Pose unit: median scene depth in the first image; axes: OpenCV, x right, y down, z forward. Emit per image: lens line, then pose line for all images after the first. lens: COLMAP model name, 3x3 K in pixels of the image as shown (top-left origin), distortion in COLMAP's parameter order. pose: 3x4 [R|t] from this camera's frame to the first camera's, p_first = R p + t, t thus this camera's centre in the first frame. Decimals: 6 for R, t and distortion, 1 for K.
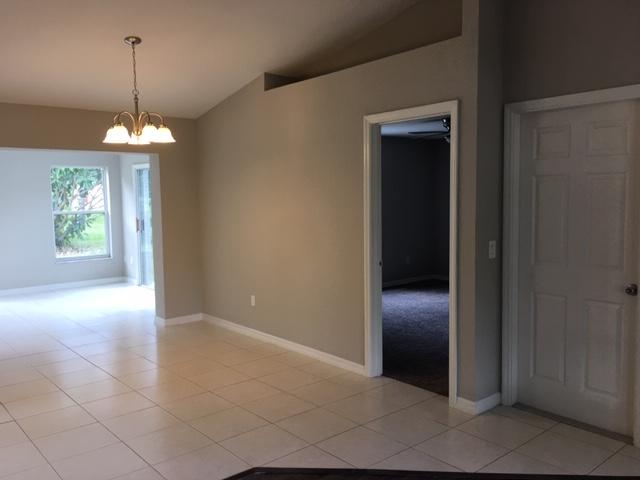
lens RADIAL K [[554.1, 0, 317.5], [0, 554.1, 238.2], [0, 0, 1]] dist [0.069997, -0.098333]
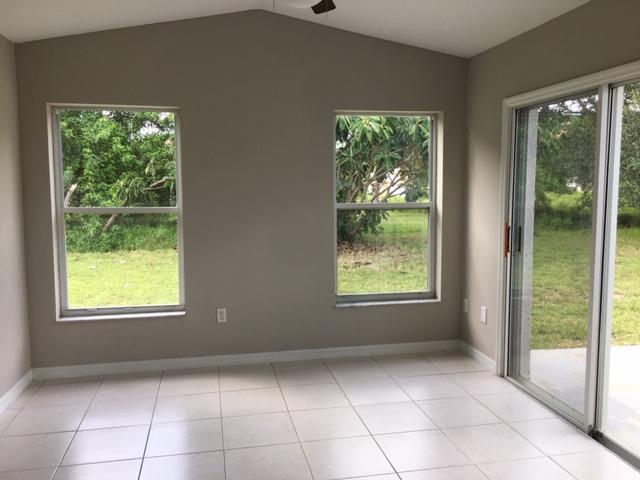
lens RADIAL K [[554.1, 0, 317.5], [0, 554.1, 238.2], [0, 0, 1]] dist [0.069997, -0.098333]
pose [[0.878017, 0.055883, -0.475356, -0.339839], [-0.045503, 0.998408, 0.033325, -0.044891], [0.476461, -0.007630, 0.879162, 0.759575]]
